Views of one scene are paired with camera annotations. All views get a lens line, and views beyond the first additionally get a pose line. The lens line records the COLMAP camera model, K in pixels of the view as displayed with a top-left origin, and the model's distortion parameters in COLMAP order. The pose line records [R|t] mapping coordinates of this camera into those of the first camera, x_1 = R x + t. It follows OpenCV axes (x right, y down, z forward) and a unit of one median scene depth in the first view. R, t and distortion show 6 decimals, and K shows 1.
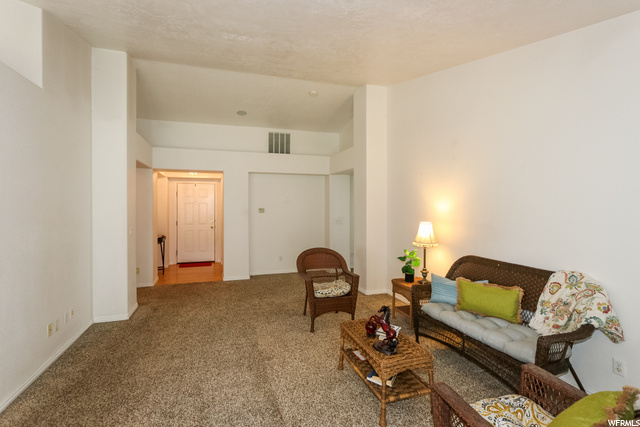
lens RADIAL K [[292.0, 0, 318.8], [0, 292.0, 202.5], [0, 0, 1]] dist [0.000184, 0.000239]
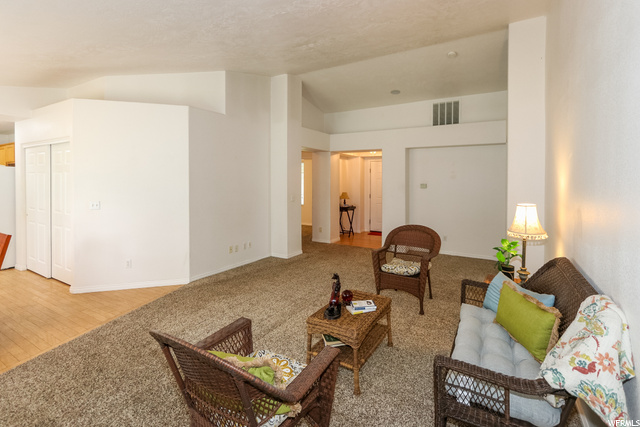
lens RADIAL K [[298.9, 0, 318.9], [0, 298.9, 182.4], [0, 0, 1]] dist [-0.000159, -0.000342]
pose [[0.670385, 0.008045, -0.741970, 0.342023], [0.001238, 0.999928, 0.011960, 0.002498], [0.742013, -0.008936, 0.670326, 0.079487]]
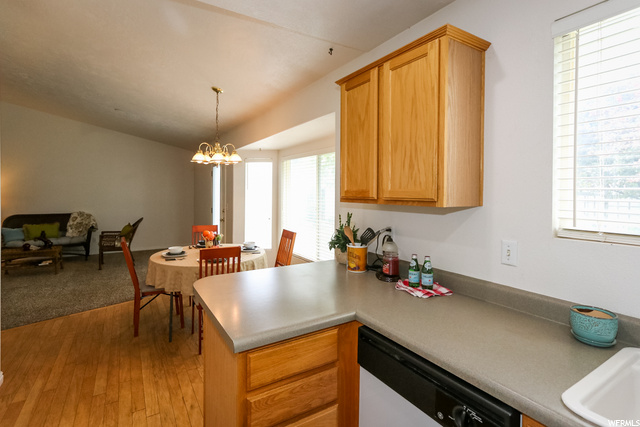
lens RADIAL K [[312.9, 0, 320.1], [0, 312.9, 192.4], [0, 0, 1]] dist [0.001451, 0.000773]
pose [[-0.247911, -0.007063, 0.968757, -1.080717], [-0.007211, 0.999959, 0.005446, 0.012046], [-0.968756, -0.005635, -0.247951, -0.187384]]
